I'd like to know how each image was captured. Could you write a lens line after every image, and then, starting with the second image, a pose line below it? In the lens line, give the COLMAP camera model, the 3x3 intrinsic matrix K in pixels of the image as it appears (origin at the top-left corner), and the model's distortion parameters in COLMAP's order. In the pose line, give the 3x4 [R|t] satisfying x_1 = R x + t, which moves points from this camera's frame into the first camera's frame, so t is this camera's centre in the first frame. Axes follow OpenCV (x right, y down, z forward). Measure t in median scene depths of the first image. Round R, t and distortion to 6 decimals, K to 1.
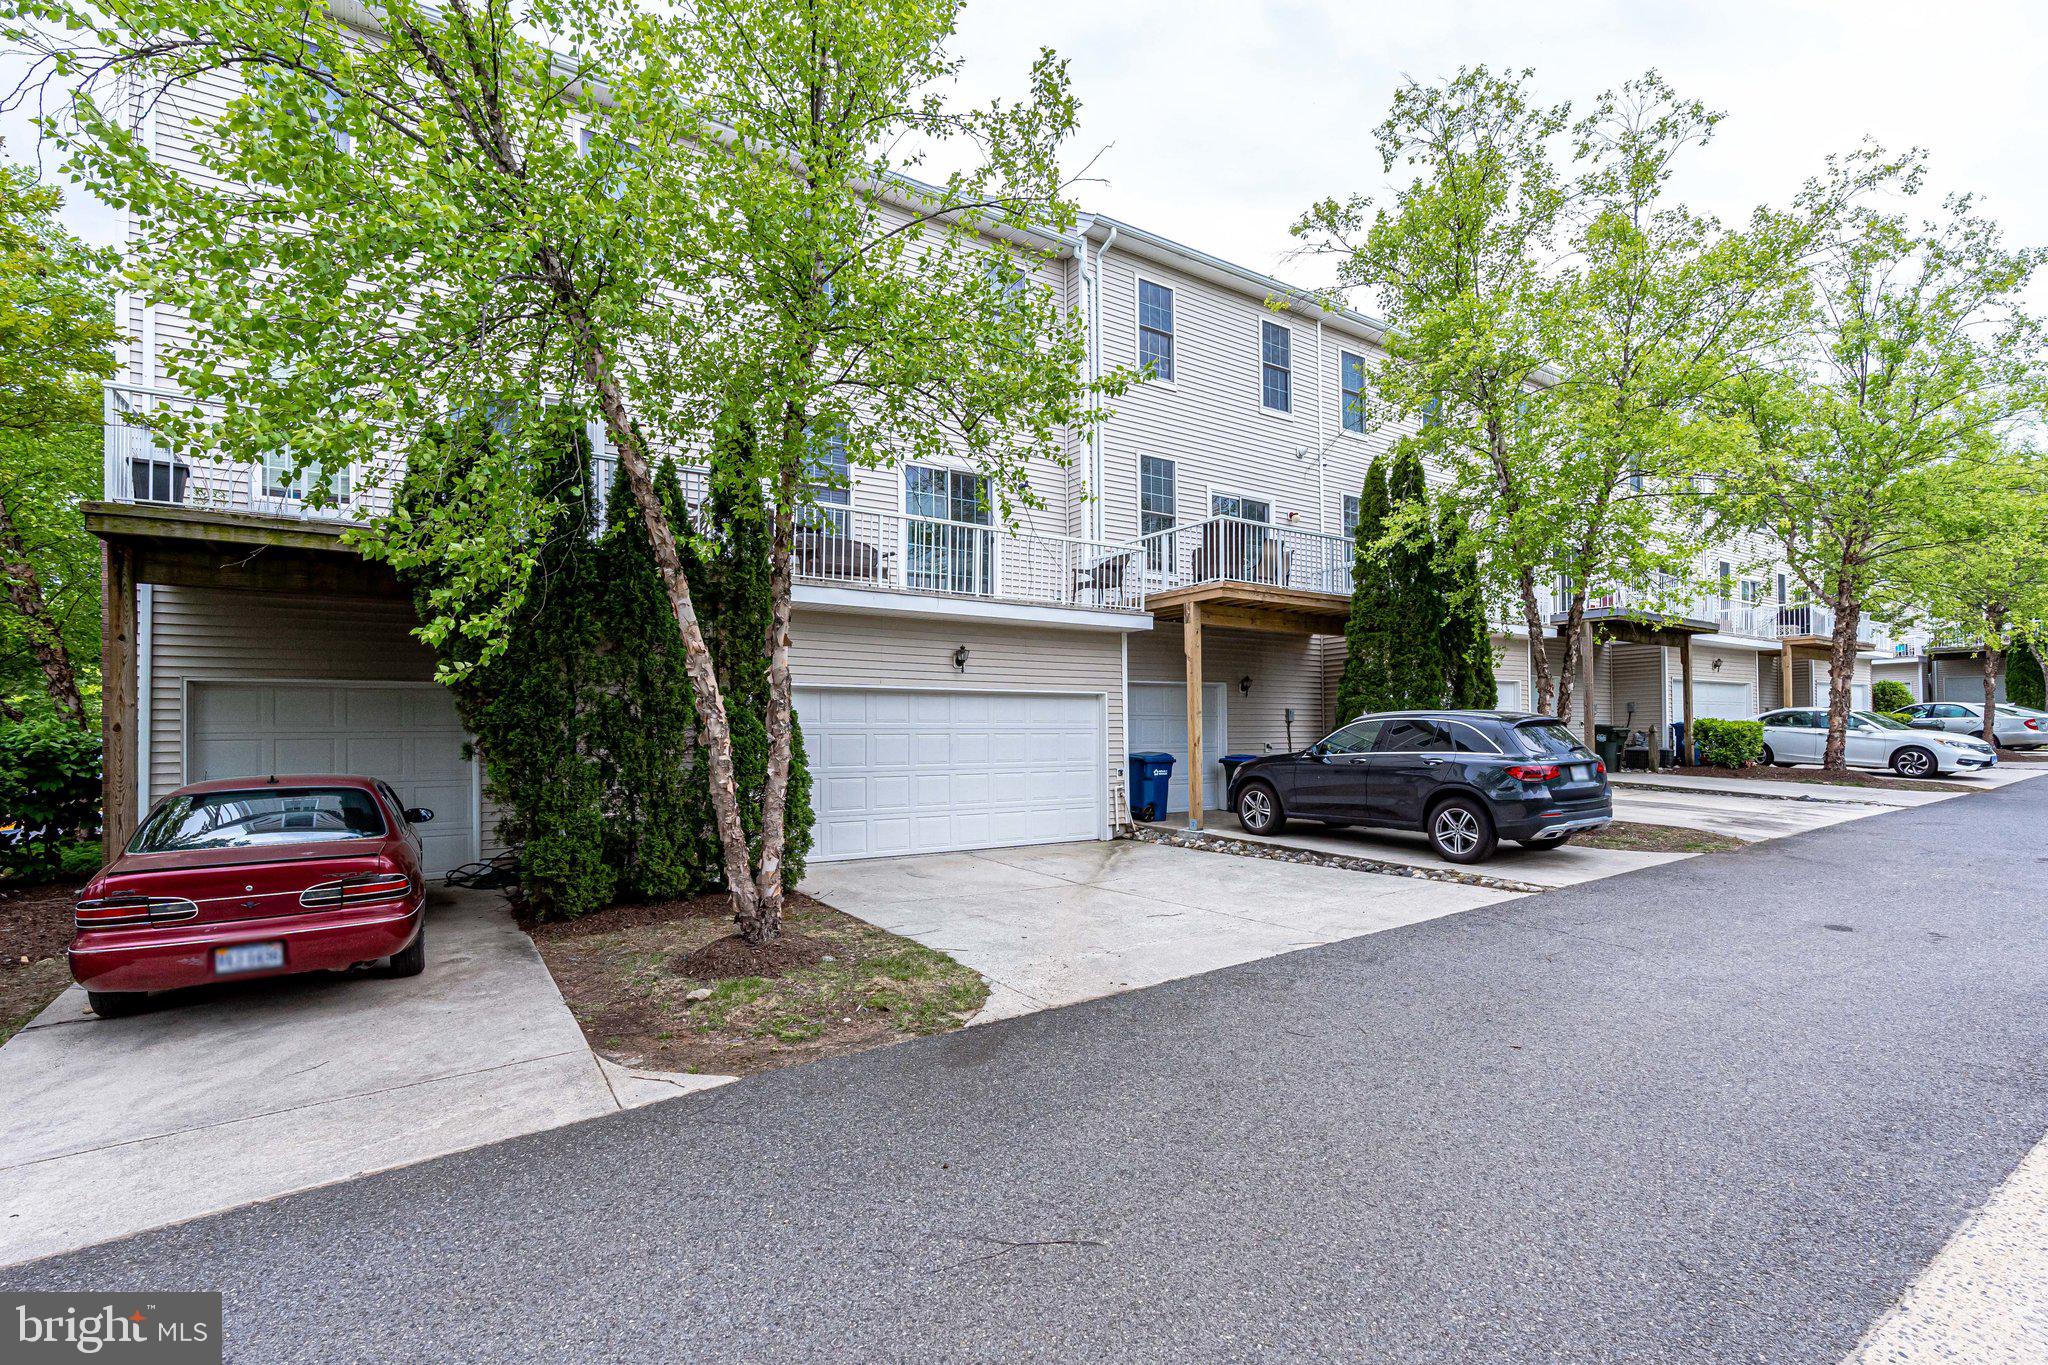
lens RADIAL K [[936.5, 0, 1024.4], [0, 936.5, 723.2], [0, 0, 1]] dist [-0.008302, -0.000120]
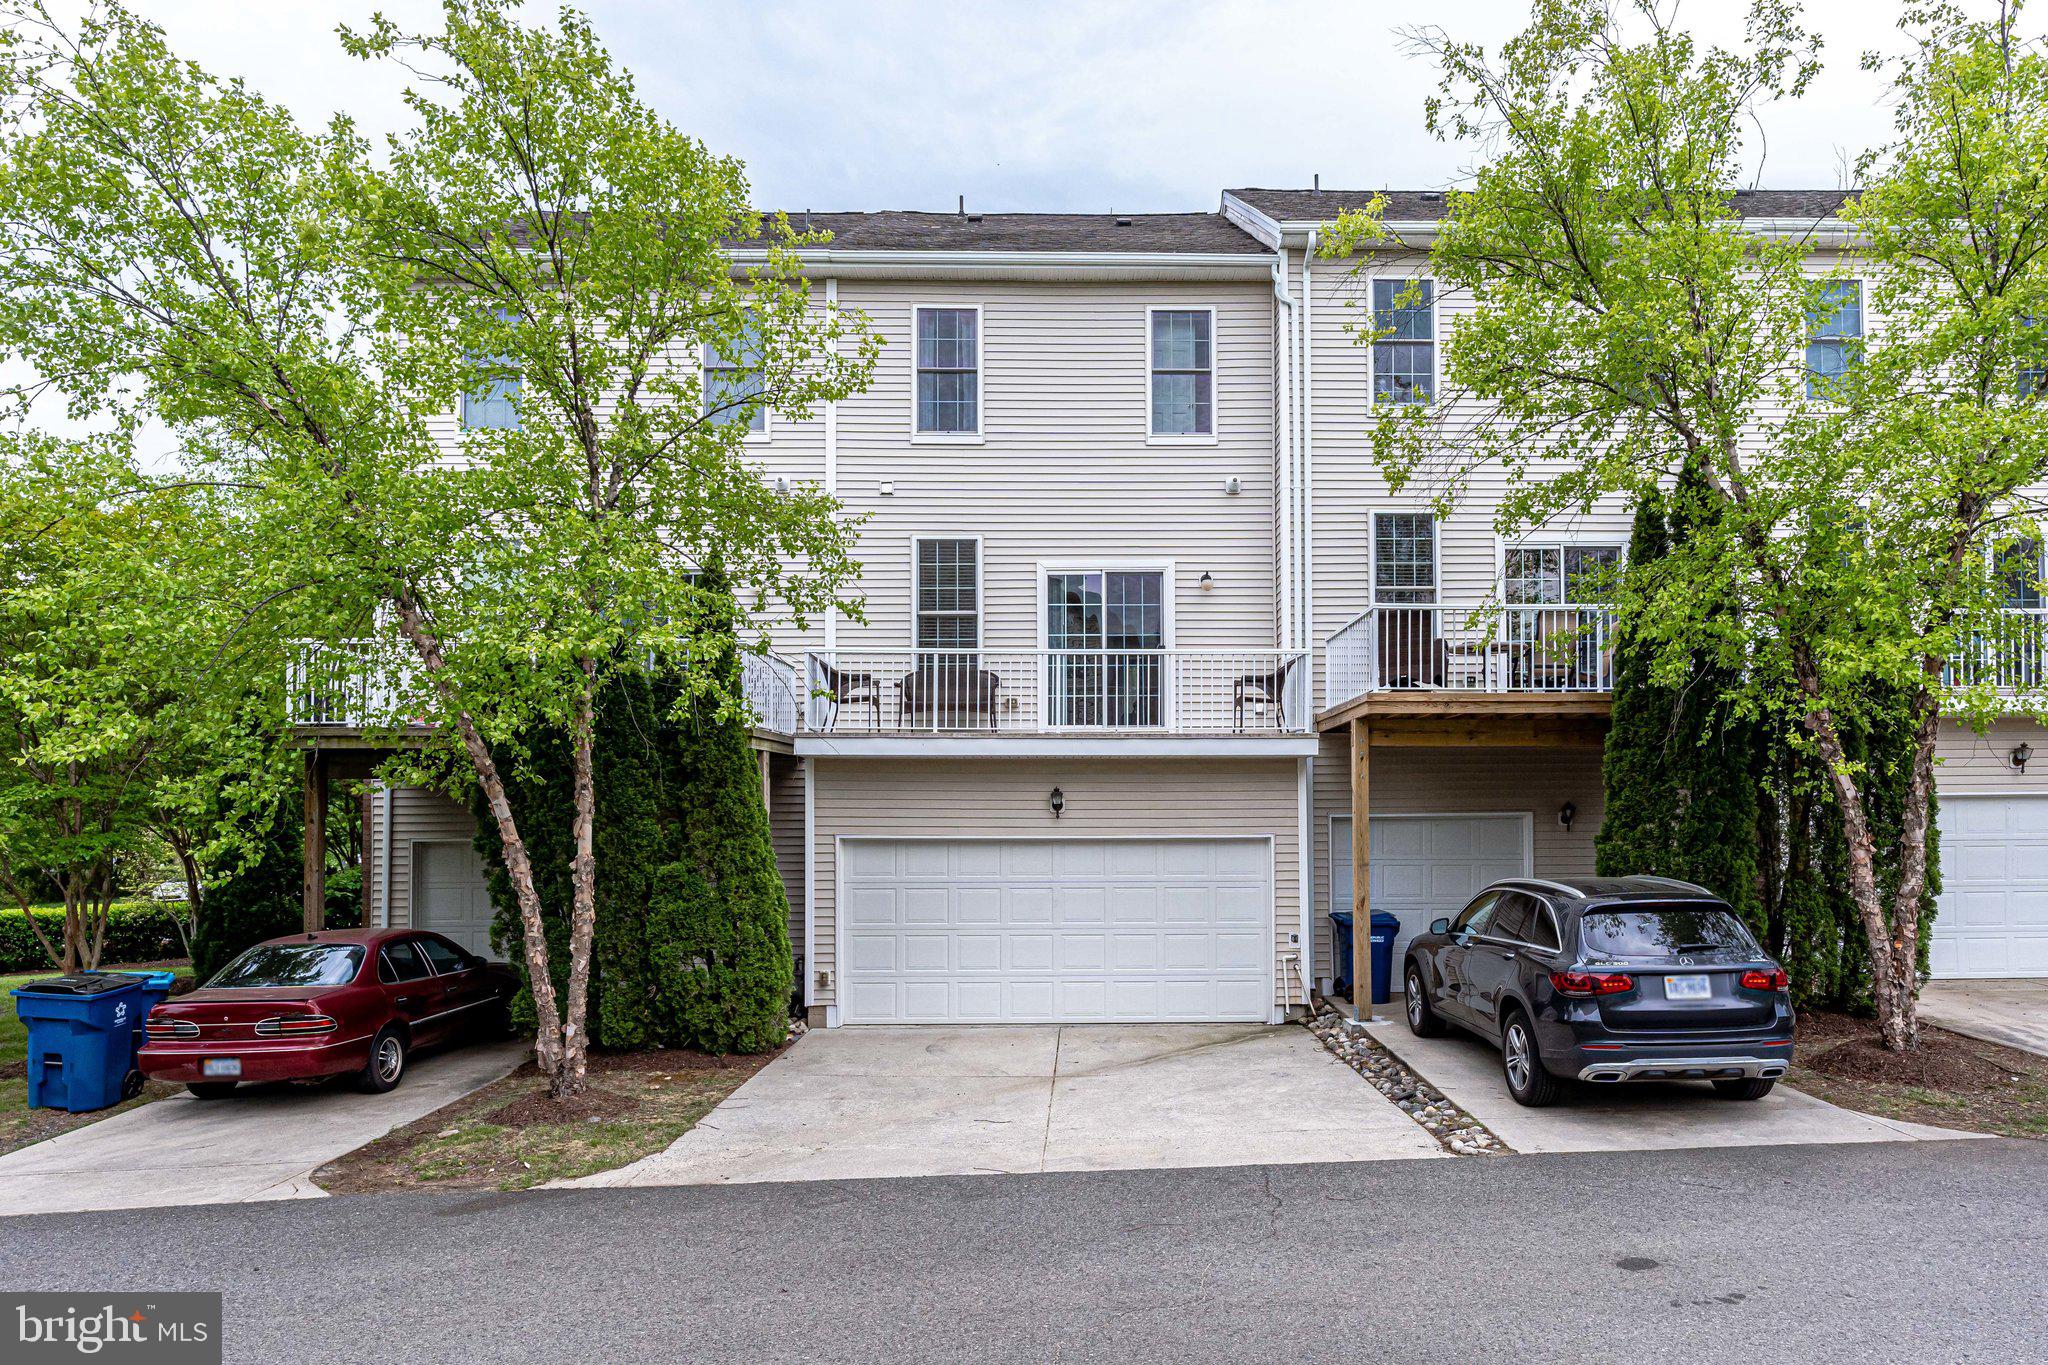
lens RADIAL K [[1234.8, 0, 1024.4], [0, 1234.8, 796.8], [0, 0, 1]] dist [0.000220, 0.001696]
pose [[0.846251, -0.016130, -0.532540, 1.096305], [0.005891, 0.999764, -0.020922, -0.105941], [0.532751, 0.014568, 0.846146, 0.028670]]
